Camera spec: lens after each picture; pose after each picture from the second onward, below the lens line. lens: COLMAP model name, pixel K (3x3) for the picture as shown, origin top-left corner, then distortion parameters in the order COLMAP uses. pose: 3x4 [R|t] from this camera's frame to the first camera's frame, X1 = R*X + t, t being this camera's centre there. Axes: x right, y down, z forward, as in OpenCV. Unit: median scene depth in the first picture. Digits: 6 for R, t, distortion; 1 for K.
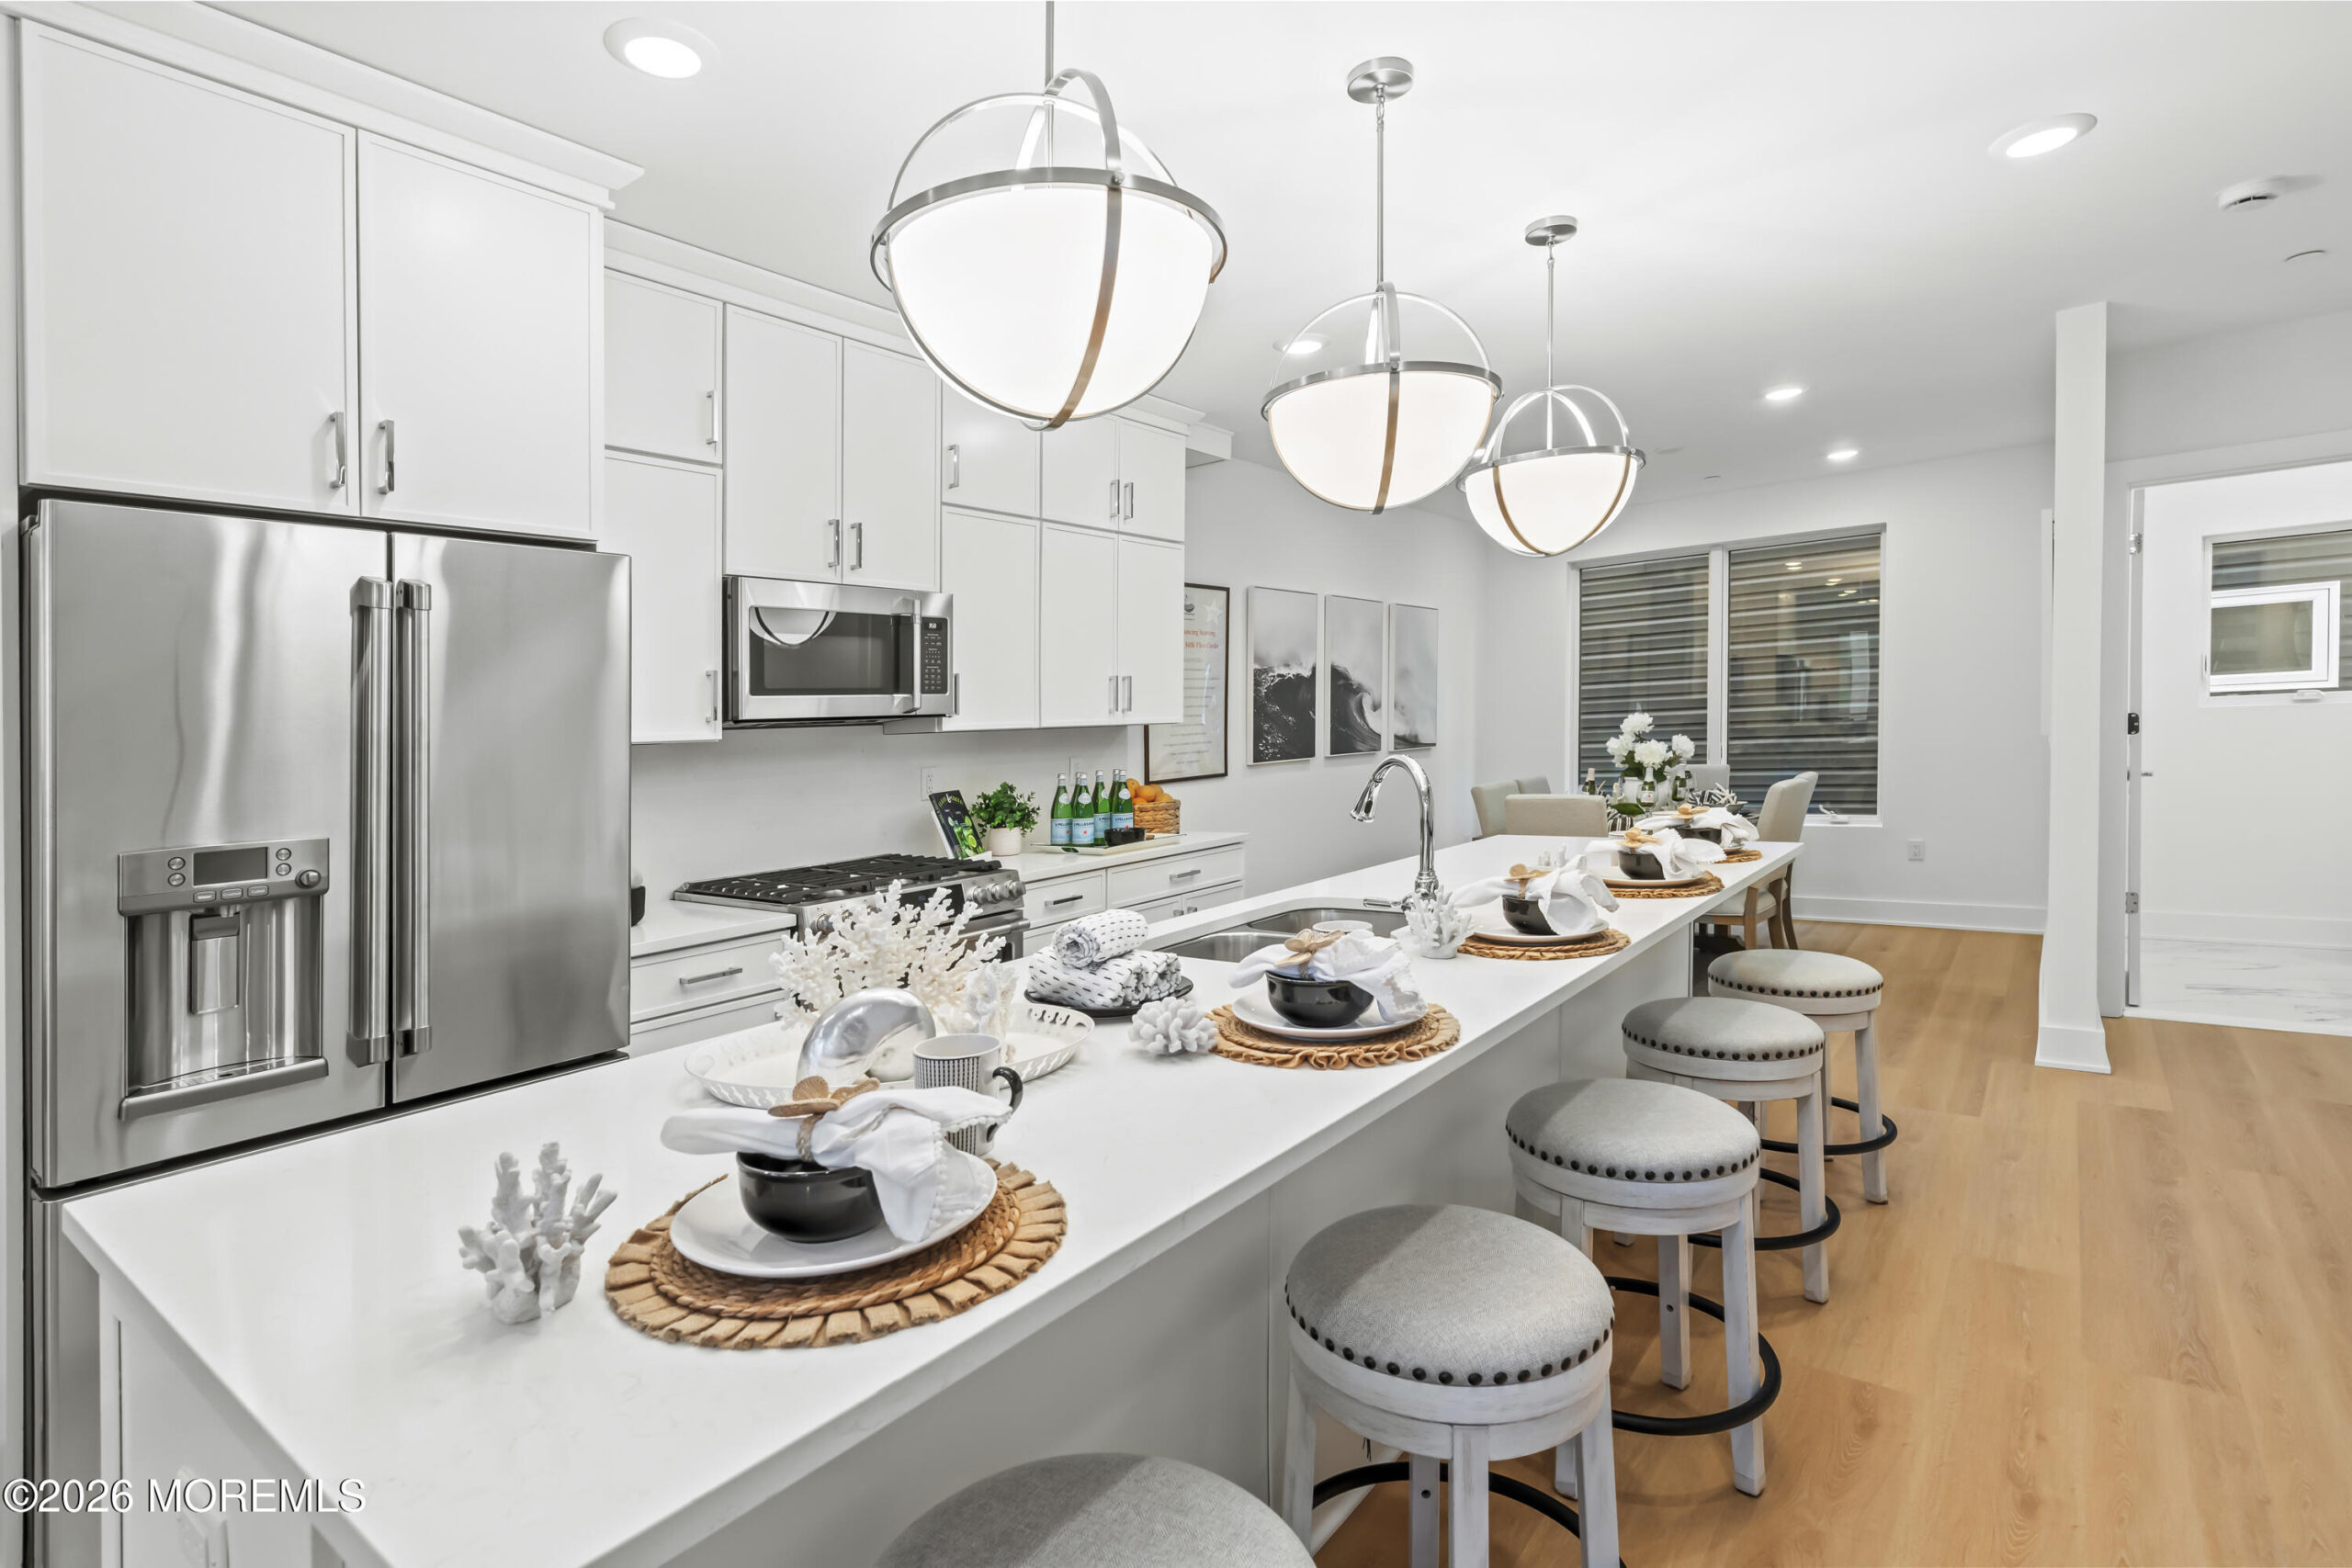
lens RADIAL K [[1104.8, 0, 1157.0], [0, 1104.8, 775.7], [0, 0, 1]] dist [0.005024, -0.000074]
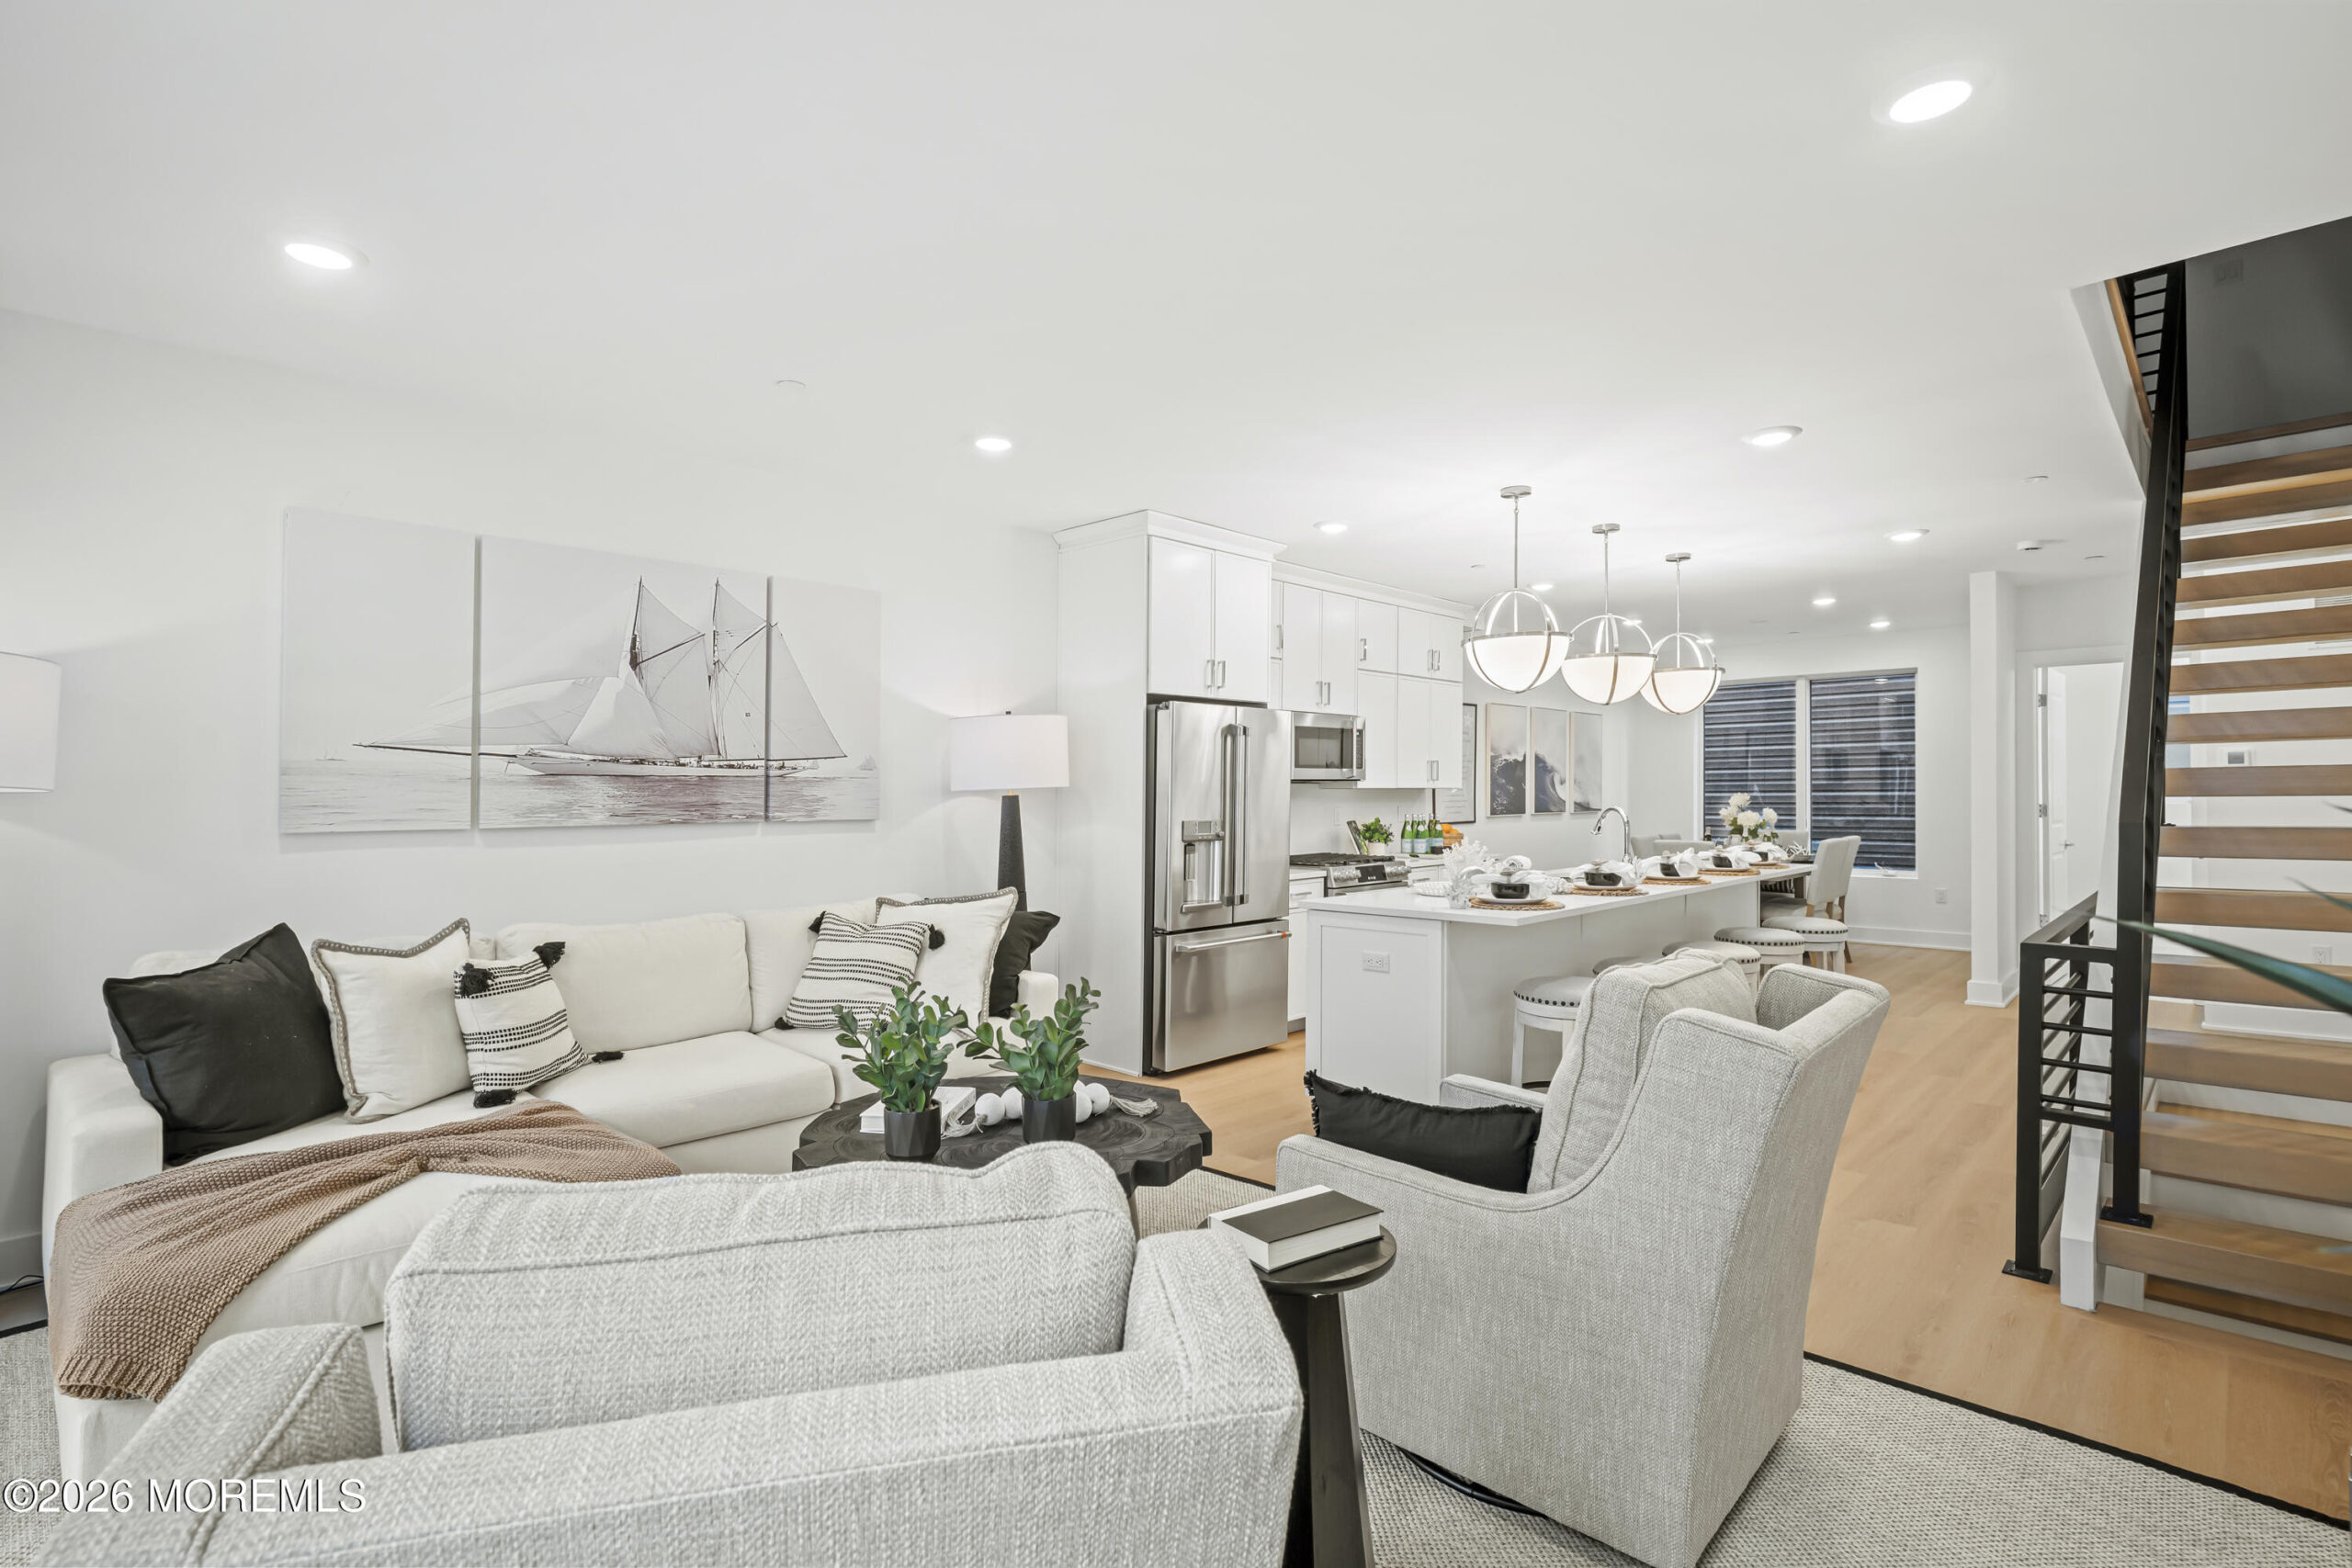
lens RADIAL K [[1136.6, 0, 1243.0], [0, 1136.6, 780.0], [0, 0, 1]] dist [0.041772, 0.000272]
pose [[0.998801, 0.038794, -0.029860, -0.225065], [-0.040290, 0.997872, -0.051258, 0.036495], [0.027808, 0.052399, 0.998239, -0.651318]]
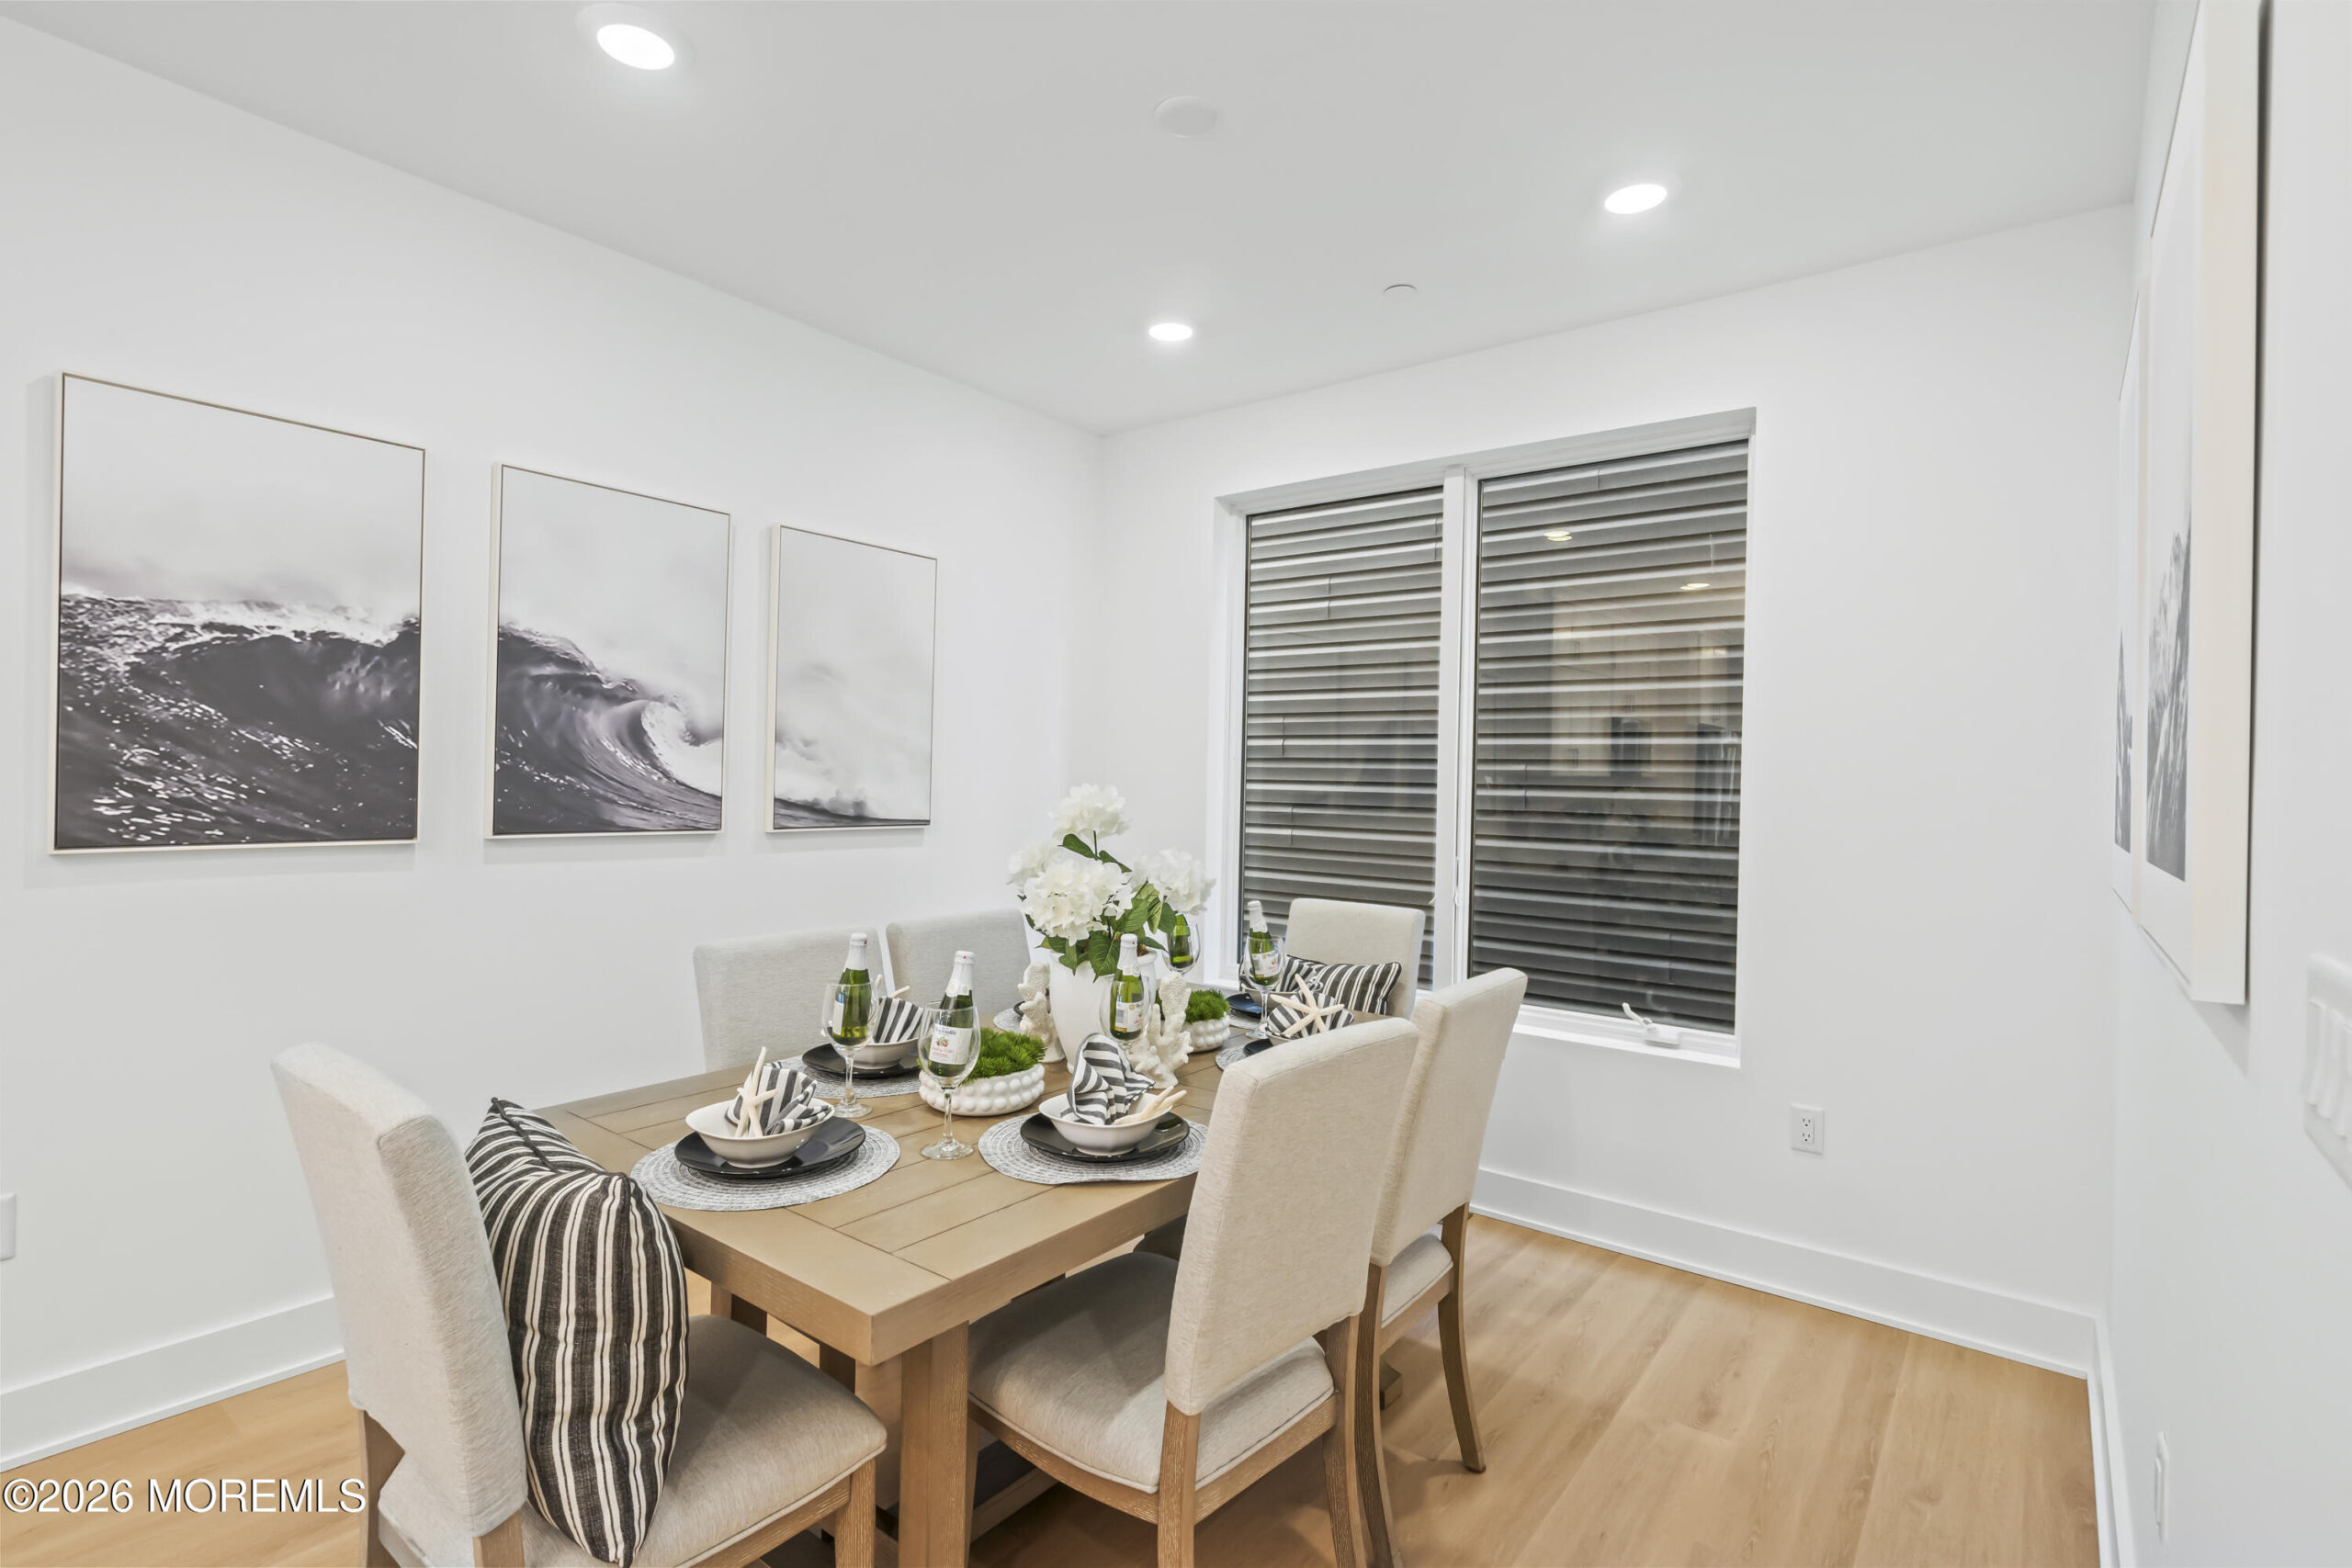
lens RADIAL K [[1125.1, 0, 1176.3], [0, 1125.1, 776.4], [0, 0, 1]] dist [0.004917, 0.000582]
pose [[0.997178, 0.066342, 0.035143, 0.482602], [-0.064811, 0.996969, -0.043044, -0.047362], [-0.037892, 0.040645, 0.998455, 0.651382]]
